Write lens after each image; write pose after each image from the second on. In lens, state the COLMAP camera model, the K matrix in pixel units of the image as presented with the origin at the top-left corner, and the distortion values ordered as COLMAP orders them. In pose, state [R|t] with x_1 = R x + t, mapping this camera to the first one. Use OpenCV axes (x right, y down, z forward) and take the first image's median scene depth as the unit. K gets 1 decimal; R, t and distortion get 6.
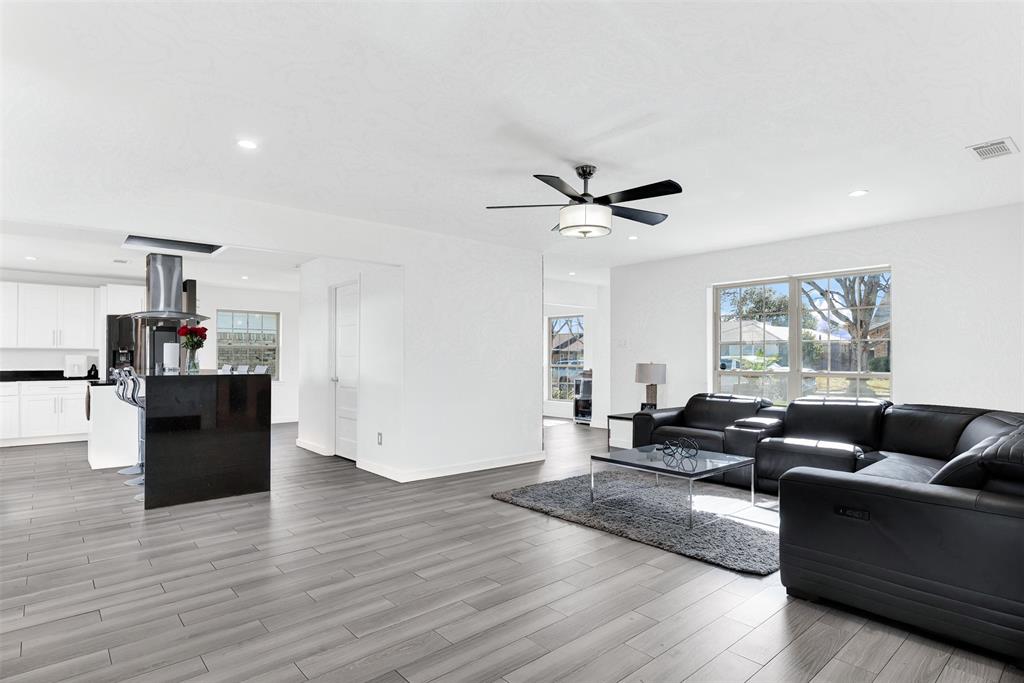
lens RADIAL K [[538.6, 0, 512.0], [0, 538.6, 341.5], [0, 0, 1]] dist [-0.000363, 0.000183]
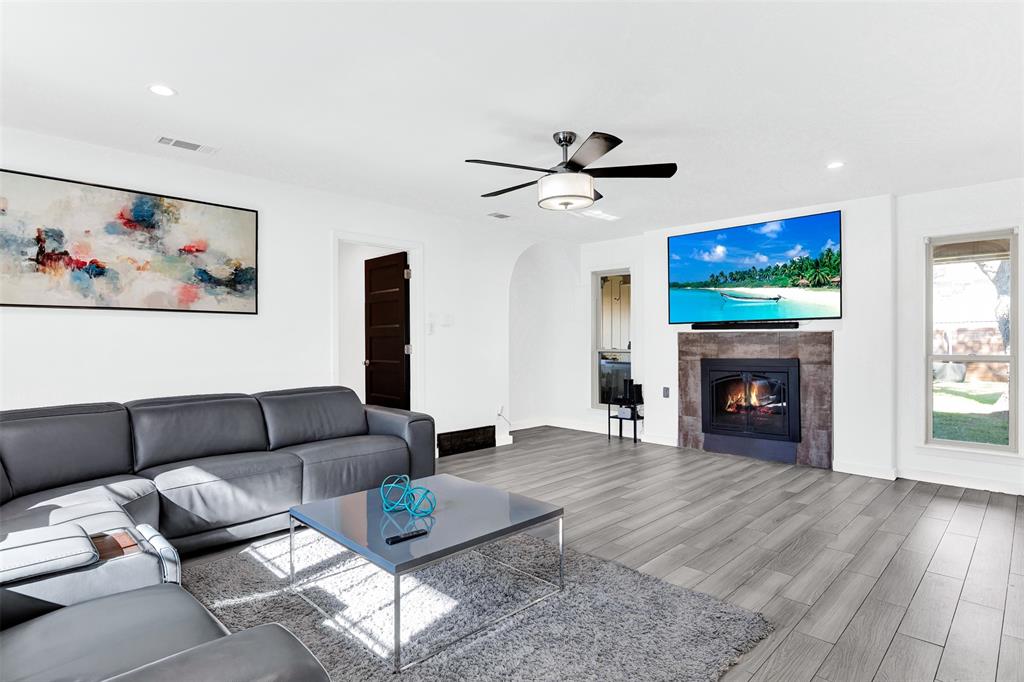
lens RADIAL K [[531.1, 0, 510.0], [0, 531.1, 336.6], [0, 0, 1]] dist [-0.006532, -0.000895]
pose [[-0.997747, -0.001297, -0.067075, 0.261608], [0.001416, 0.999183, -0.040384, 0.055334], [0.067072, -0.040388, -0.996930, 1.695871]]
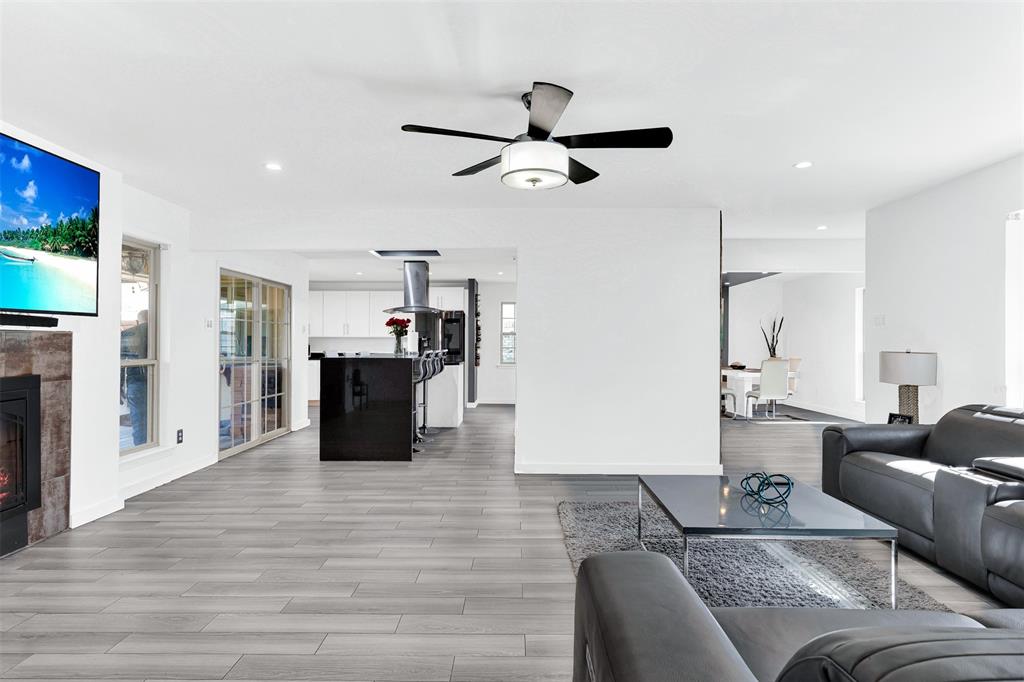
lens RADIAL K [[531.1, 0, 510.0], [0, 531.1, 336.6], [0, 0, 1]] dist [-0.006532, -0.000895]
pose [[0.746557, -0.009110, -0.665259, 0.545807], [0.021843, 0.999703, 0.010822, 0.008215], [0.664962, -0.022610, 0.746534, 0.368480]]
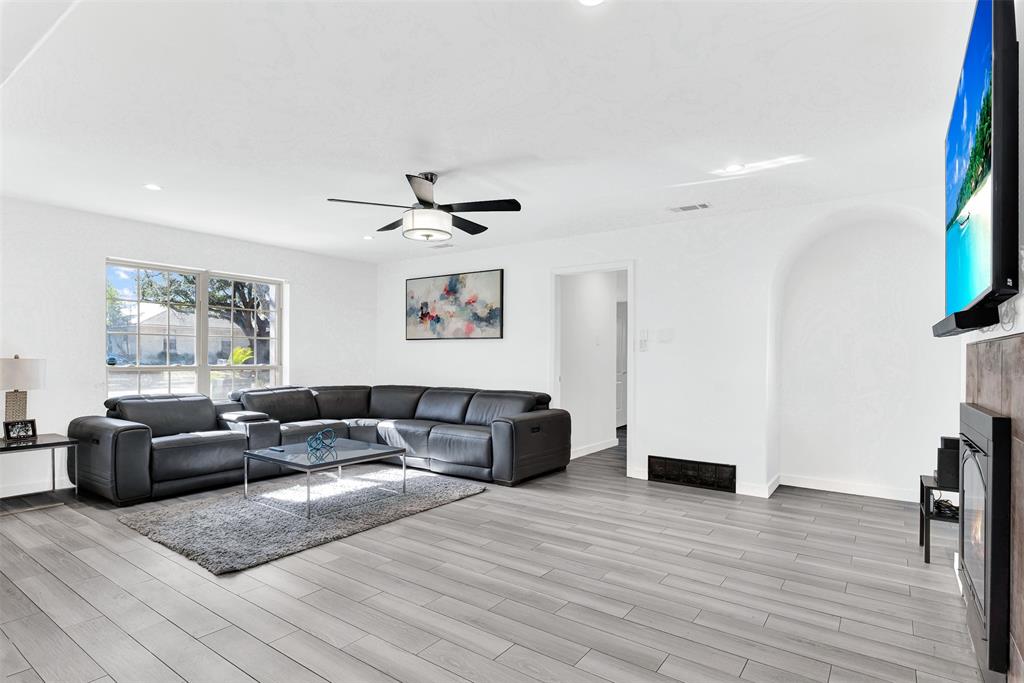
lens RADIAL K [[528.1, 0, 514.5], [0, 528.1, 357.8], [0, 0, 1]] dist [-0.003726, -0.000269]
pose [[-0.229721, -0.005613, 0.973240, -0.812506], [-0.041685, 0.999122, -0.004077, 0.030762], [-0.972363, -0.041506, -0.229754, 0.950681]]
